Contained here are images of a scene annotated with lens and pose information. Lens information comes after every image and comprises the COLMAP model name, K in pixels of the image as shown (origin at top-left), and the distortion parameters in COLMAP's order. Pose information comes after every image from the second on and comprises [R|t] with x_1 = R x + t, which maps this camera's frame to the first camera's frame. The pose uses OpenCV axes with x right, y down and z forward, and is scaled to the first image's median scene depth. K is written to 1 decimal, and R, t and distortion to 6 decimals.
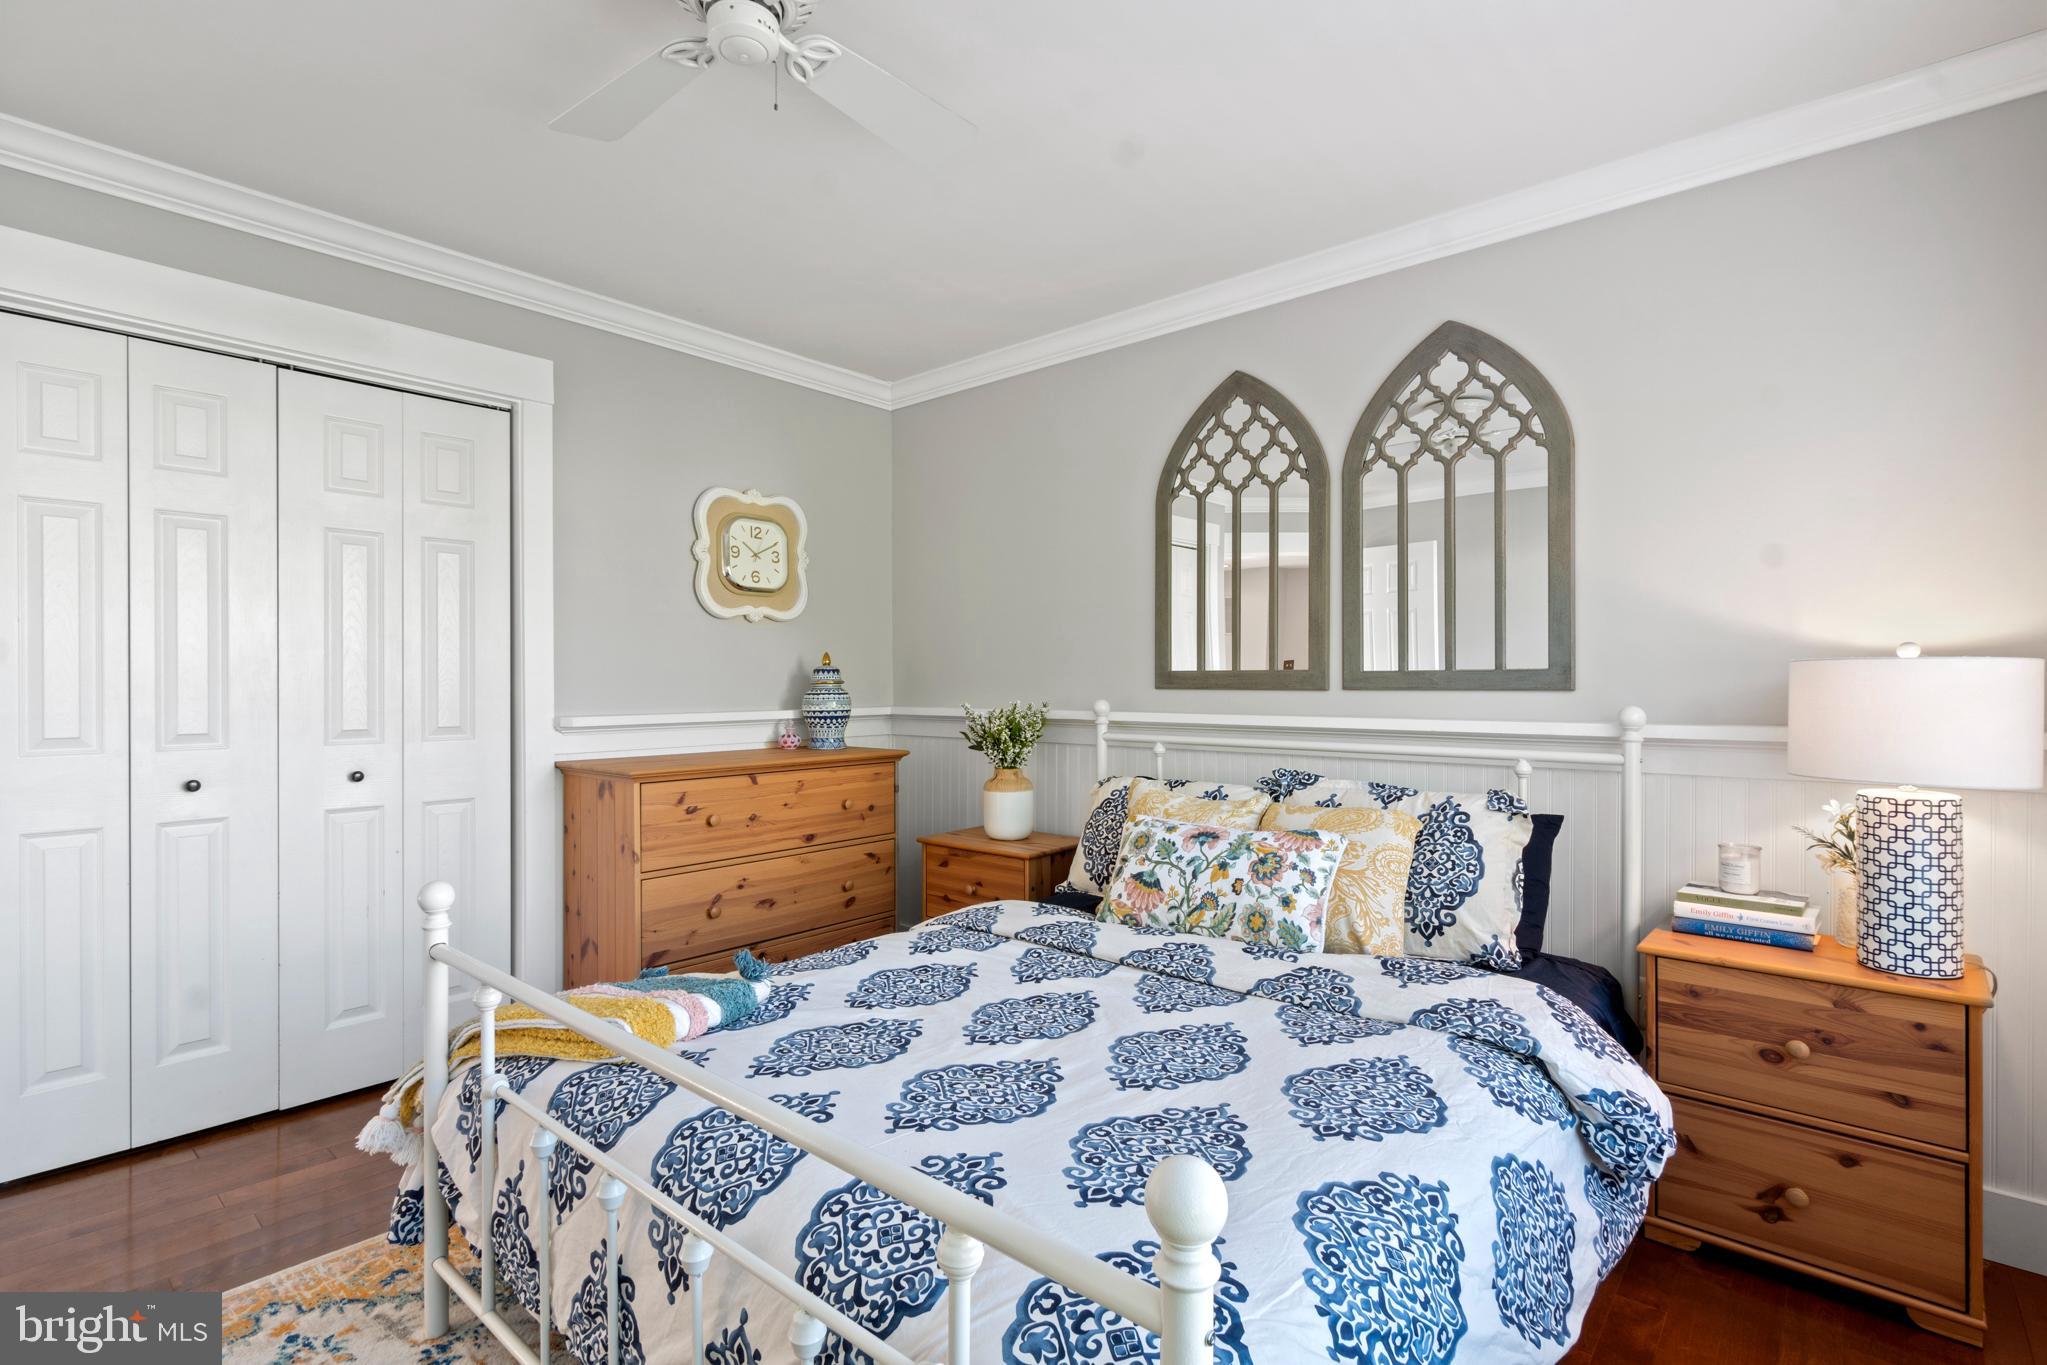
lens RADIAL K [[947.6, 0, 1022.5], [0, 947.6, 681.0], [0, 0, 1]] dist [-0.004381, -0.000415]
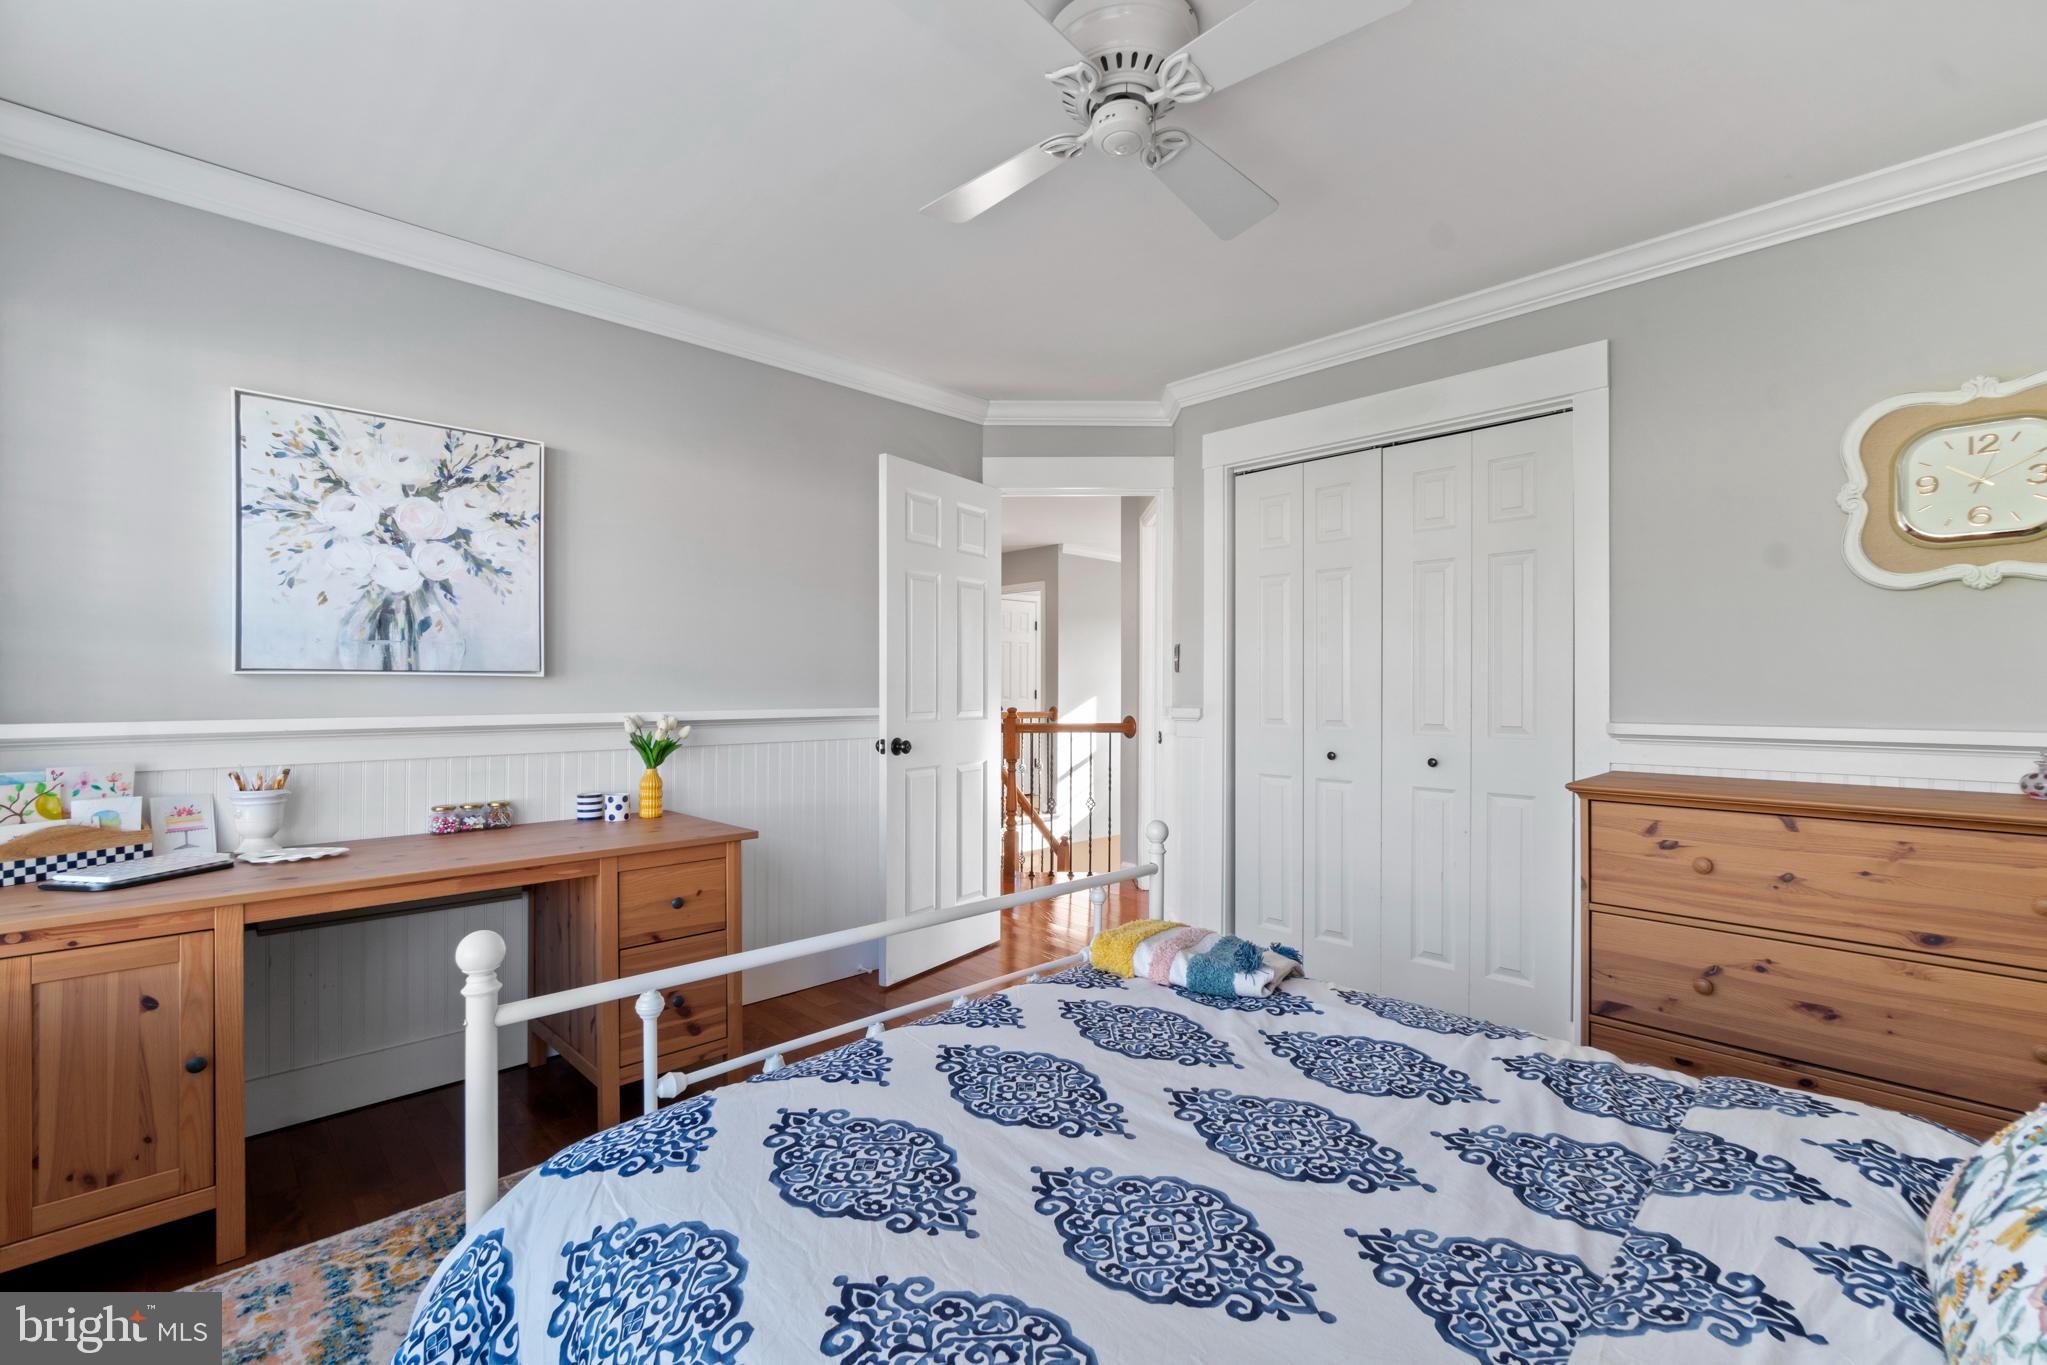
lens RADIAL K [[881.7, 0, 1015.5], [0, 881.7, 688.4], [0, 0, 1]] dist [-0.001450, 0.000078]
pose [[-0.074201, 0.001998, -0.997241, 0.488814], [-0.000571, 0.999998, 0.002046, 0.003806], [0.997243, 0.000721, -0.074199, 0.579497]]
